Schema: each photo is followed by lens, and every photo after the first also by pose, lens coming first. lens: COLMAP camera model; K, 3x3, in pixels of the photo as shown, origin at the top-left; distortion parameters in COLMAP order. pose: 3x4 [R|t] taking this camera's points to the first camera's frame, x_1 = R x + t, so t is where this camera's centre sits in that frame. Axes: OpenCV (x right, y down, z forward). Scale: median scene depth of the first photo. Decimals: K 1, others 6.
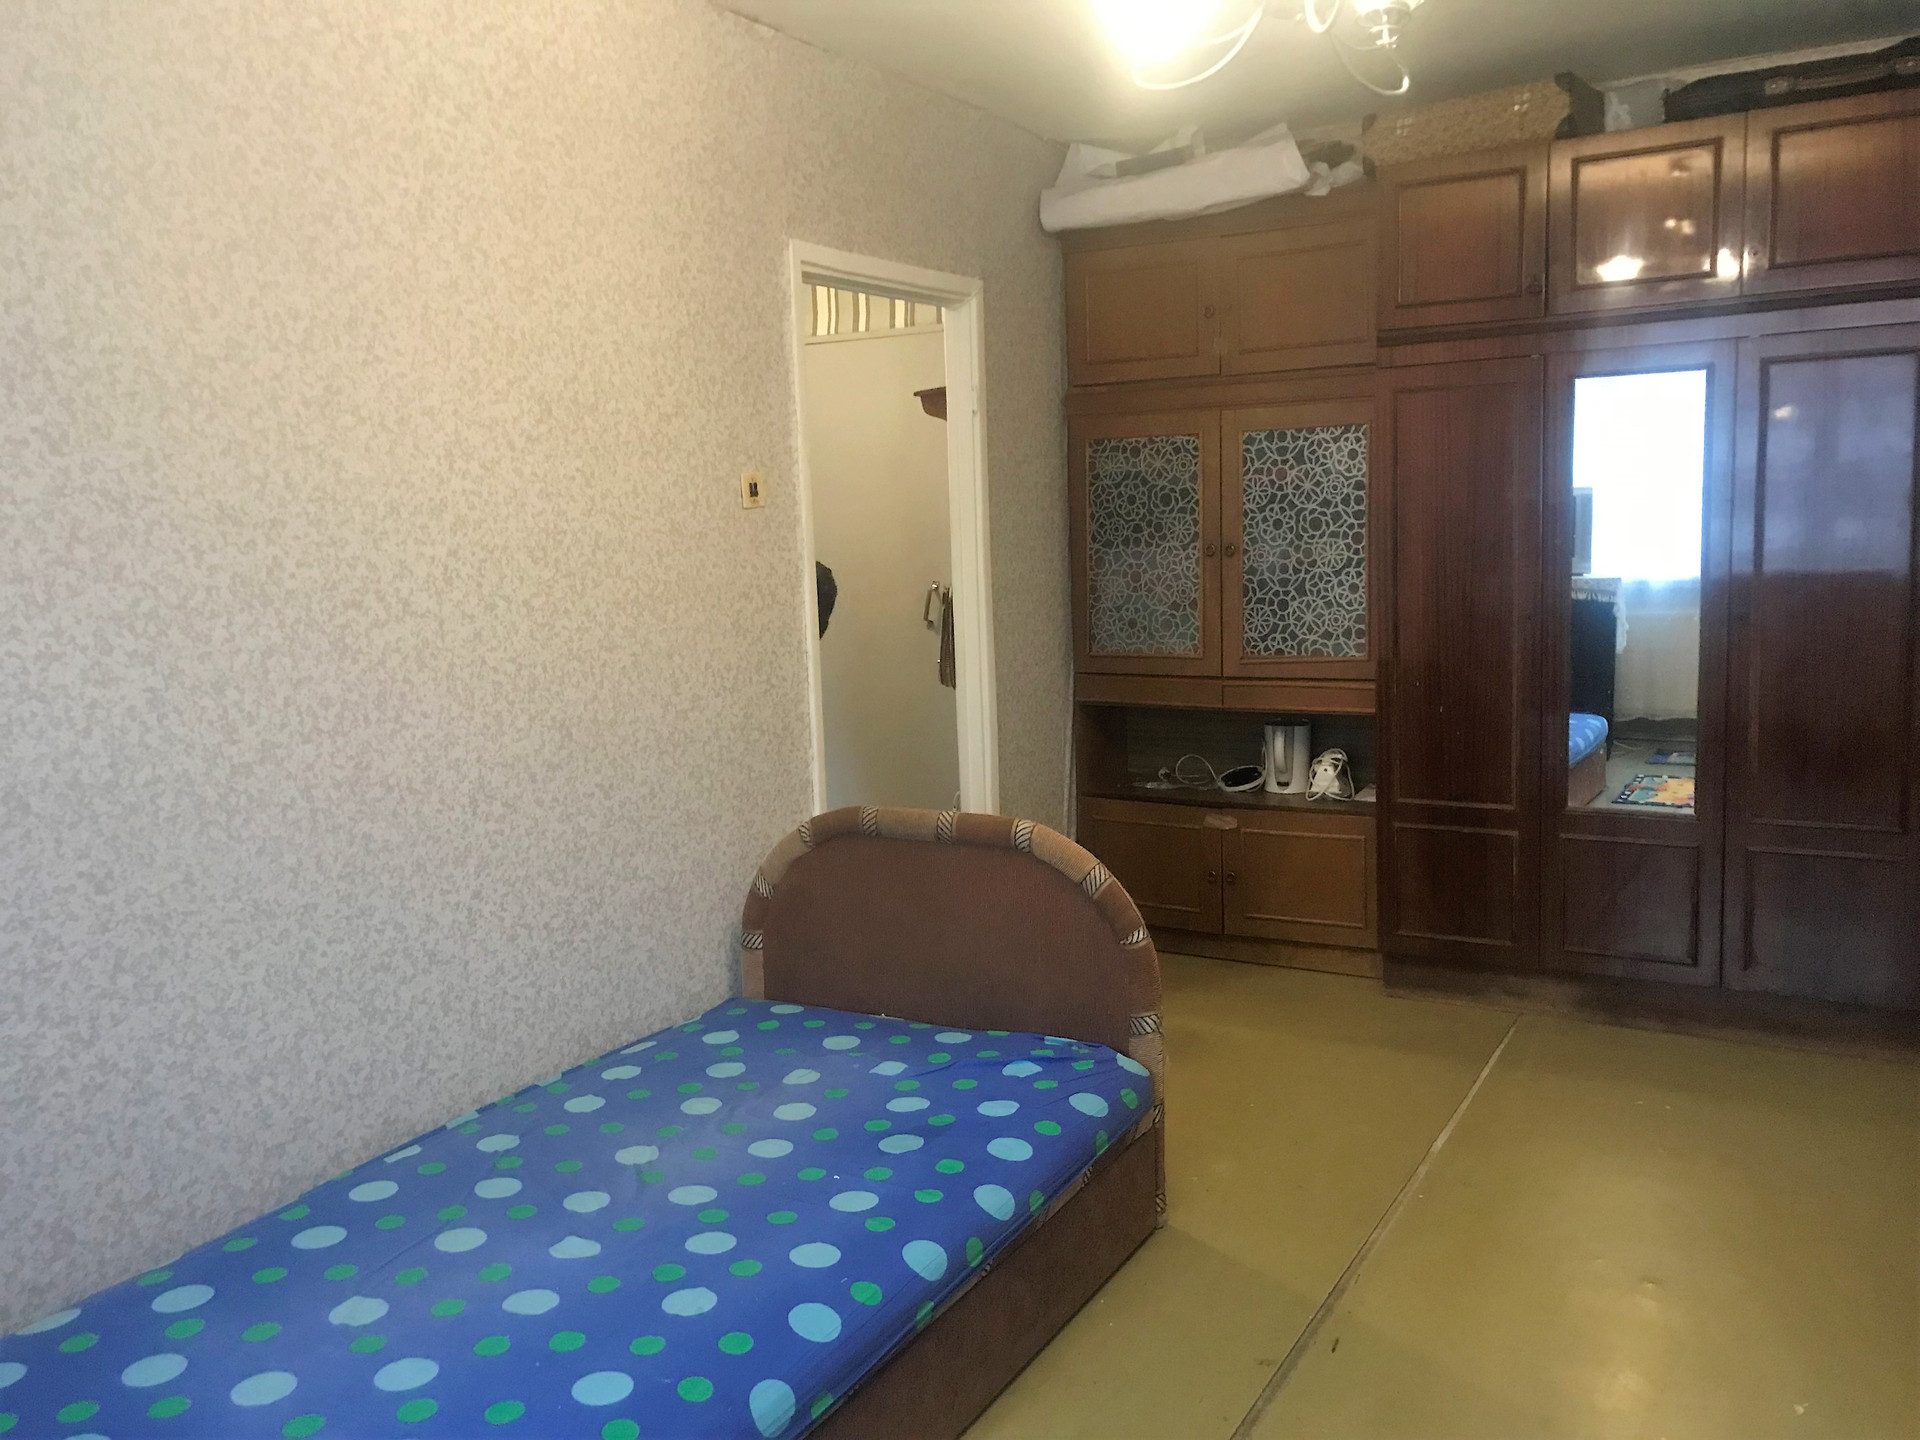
lens RADIAL K [[1570.7, 0, 958.0], [0, 1570.7, 713.0], [0, 0, 1]] dist [0.038557, -0.012314]
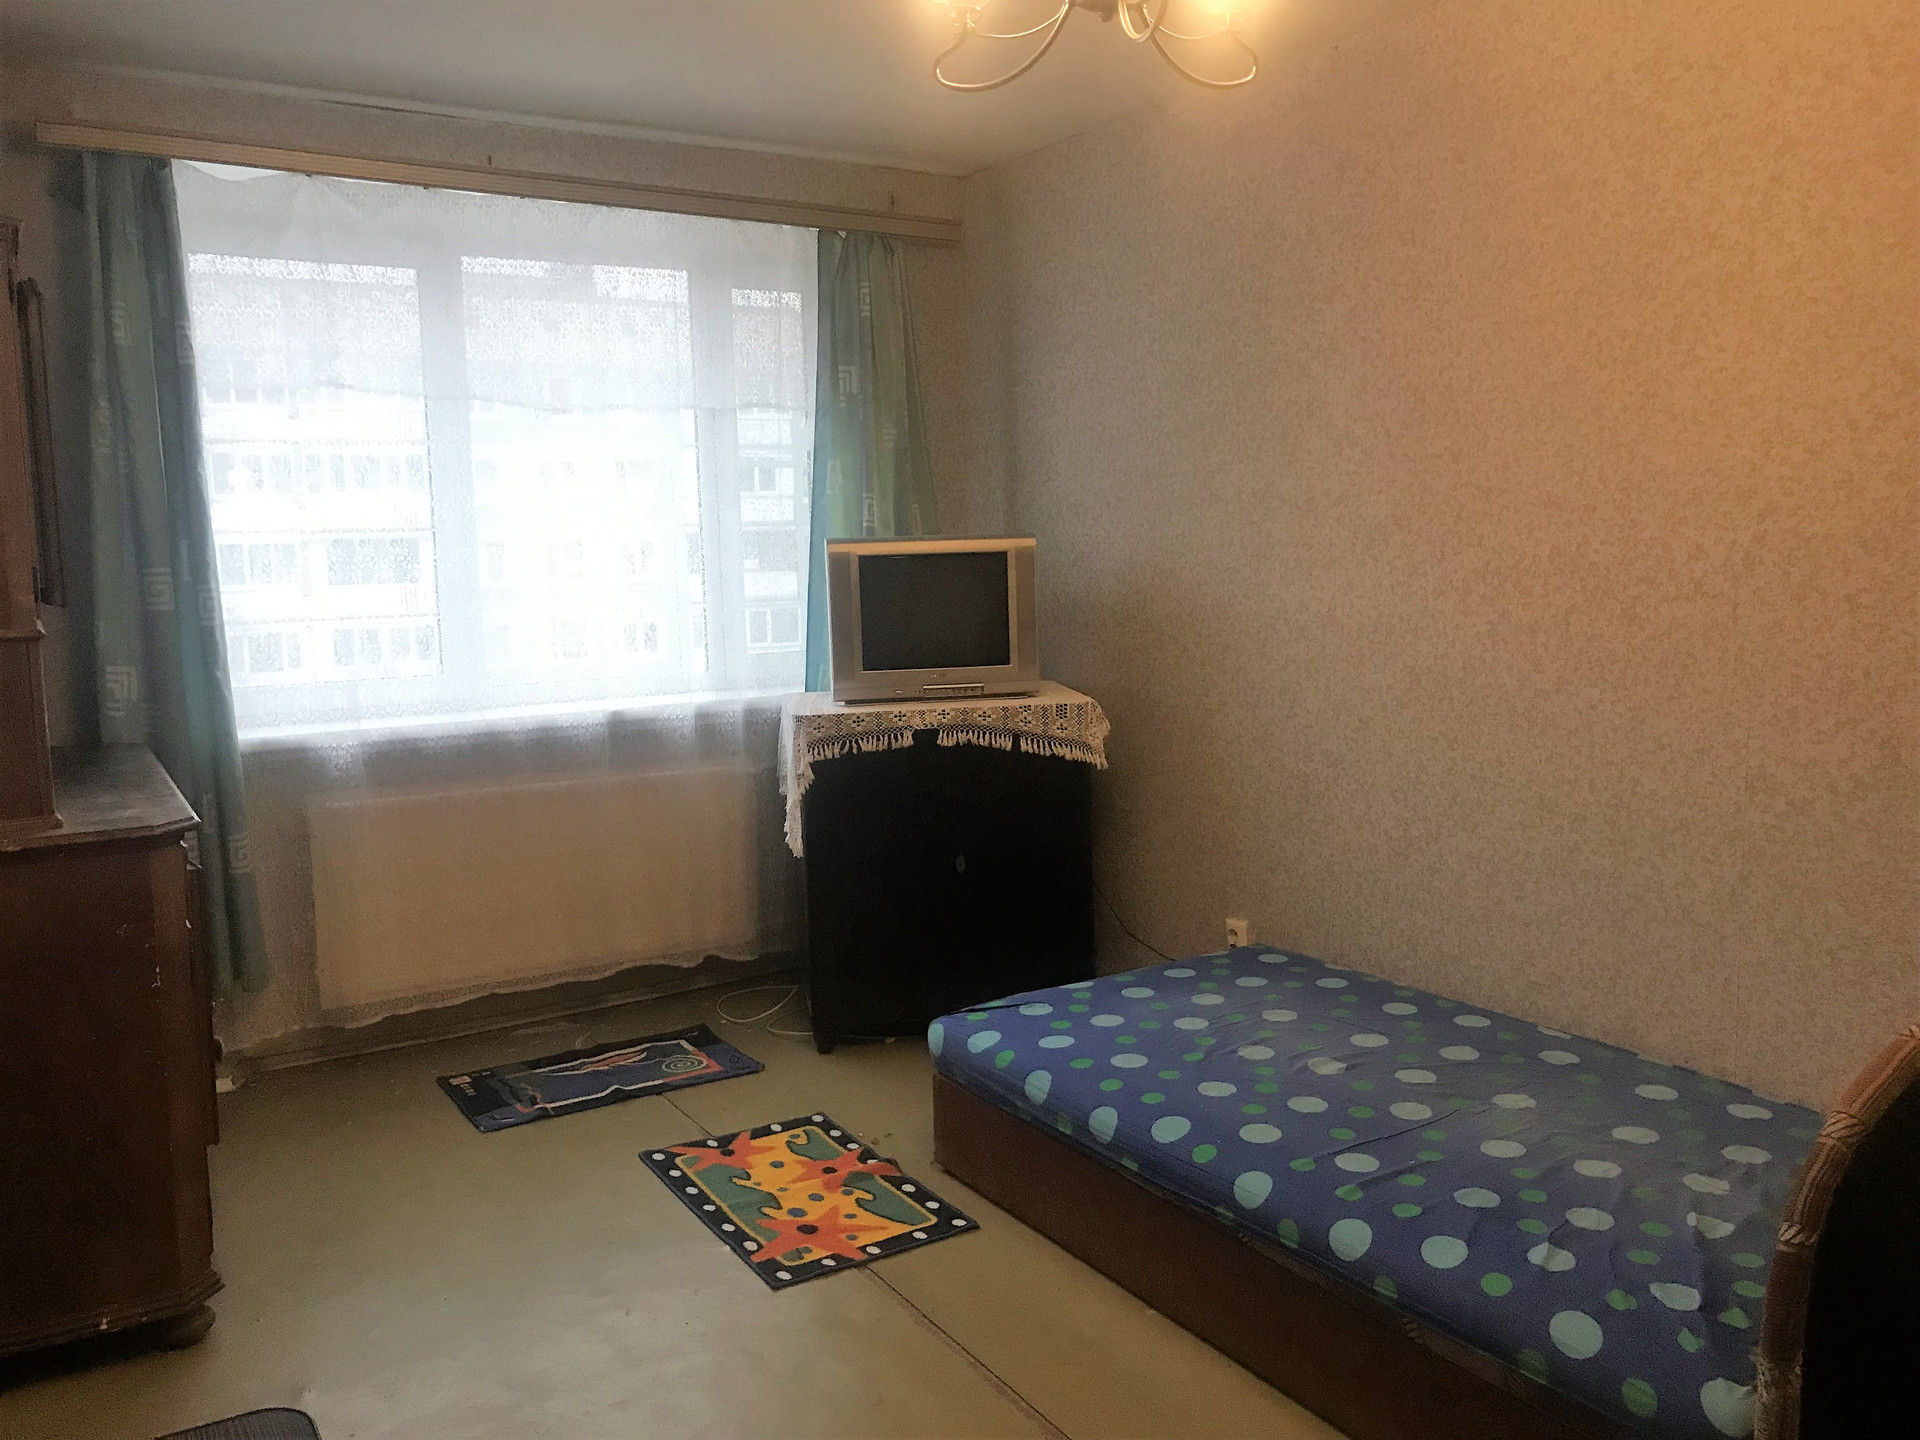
lens RADIAL K [[1570.7, 0, 966.4], [0, 1570.7, 719.7], [0, 0, 1]] dist [0.038557, -0.012314]
pose [[-0.464888, 0.156704, -0.871391, 0.914829], [-0.079356, 0.972876, 0.217291, -0.190014], [0.881806, 0.170167, -0.439843, 1.144234]]
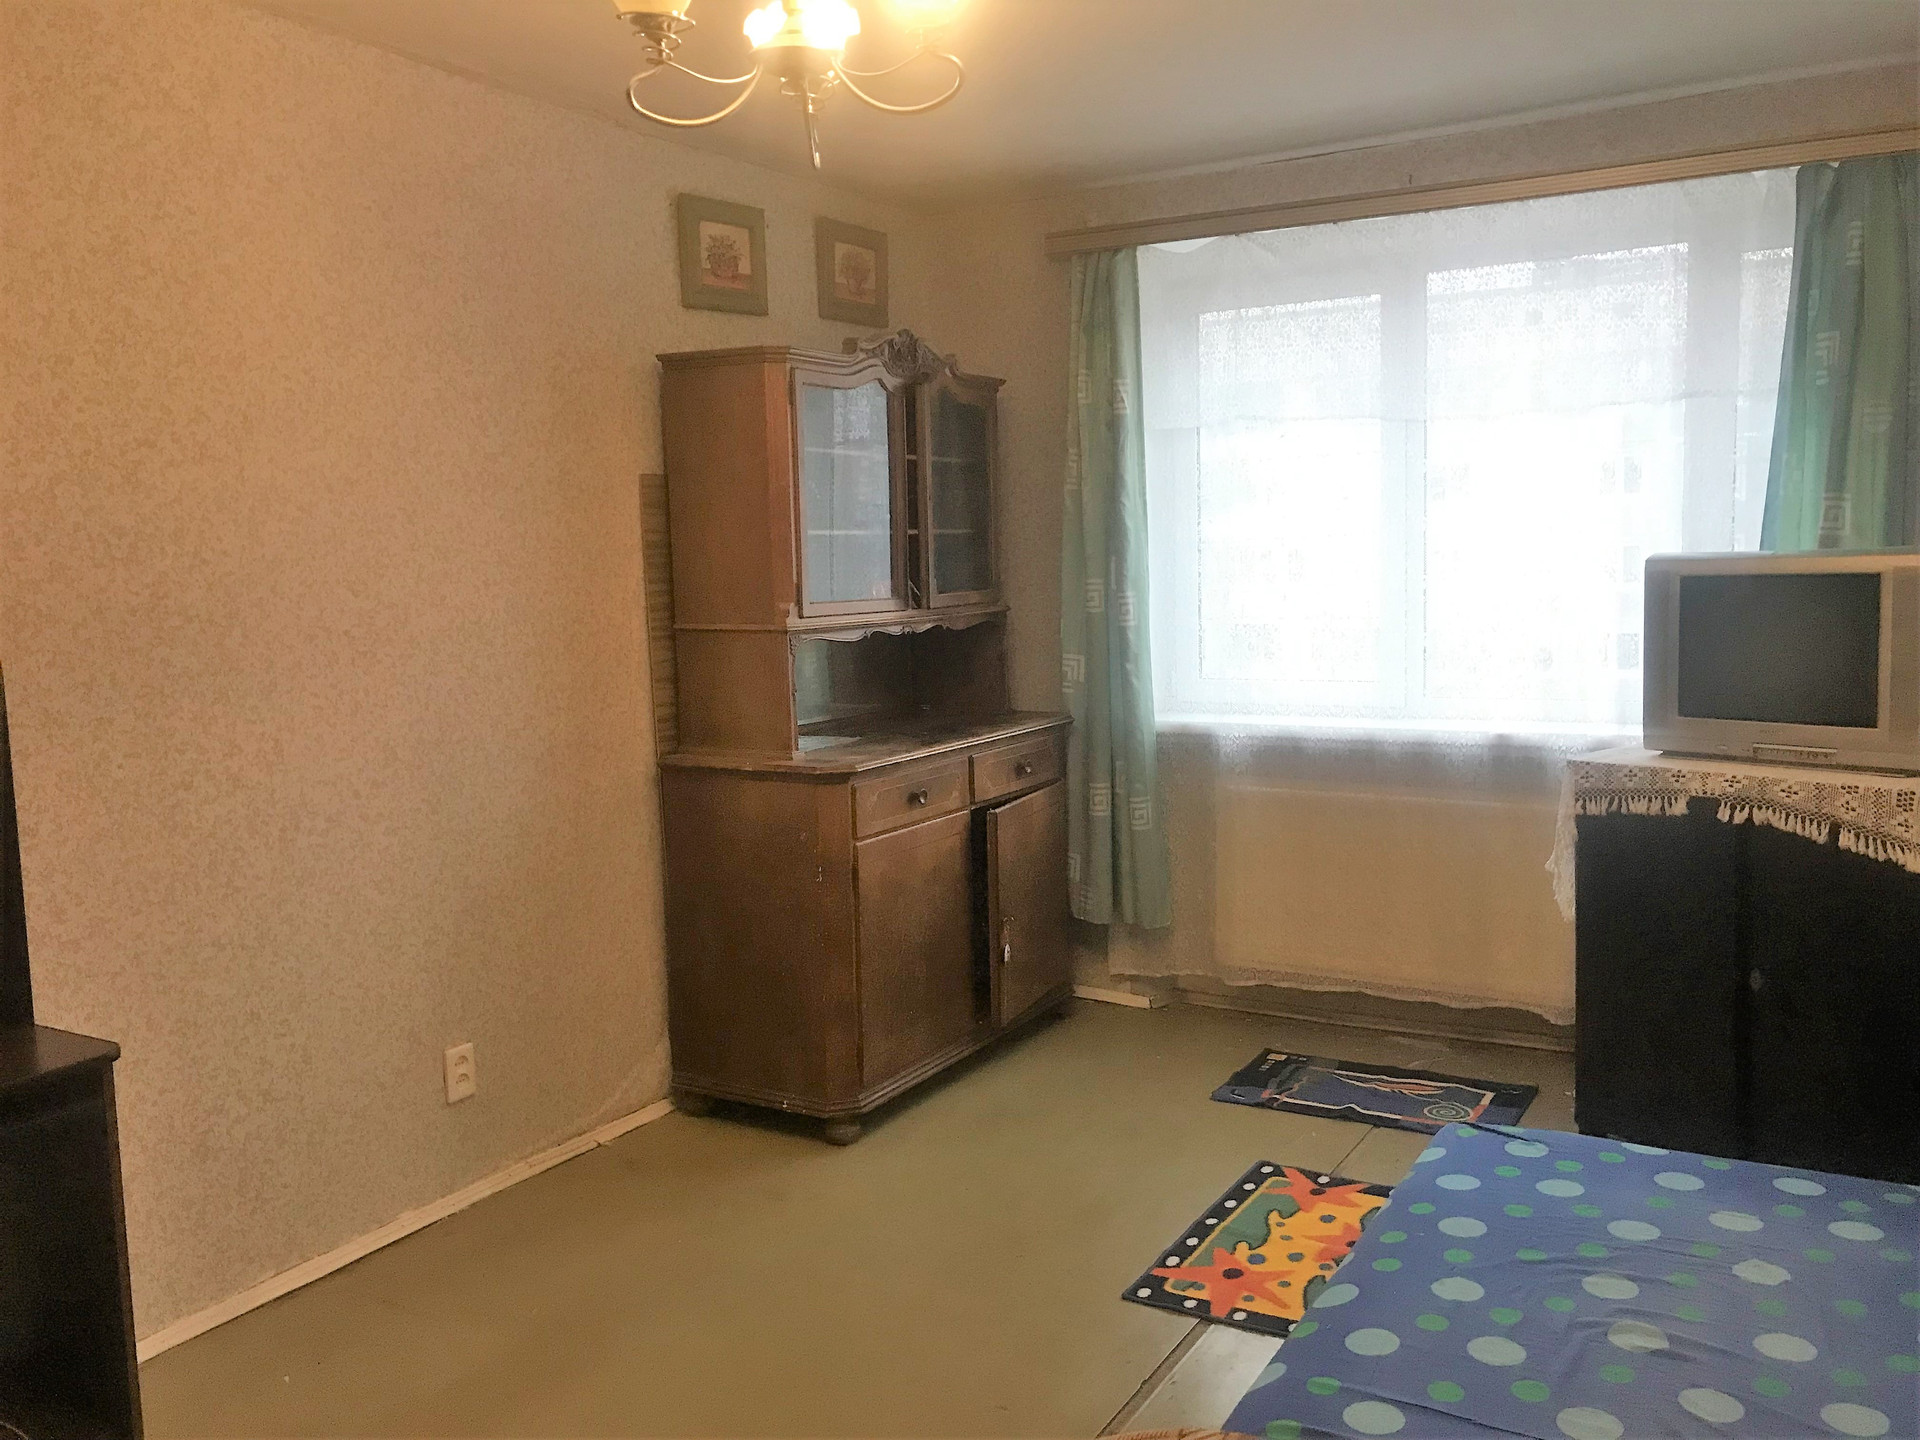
lens RADIAL K [[1570.7, 0, 972.4], [0, 1570.7, 723.8], [0, 0, 1]] dist [0.038557, -0.012314]
pose [[-0.997911, 0.064556, 0.002624, 0.109726], [0.063310, 0.968928, 0.239104, -0.231865], [0.012893, 0.238770, -0.970990, 1.637365]]
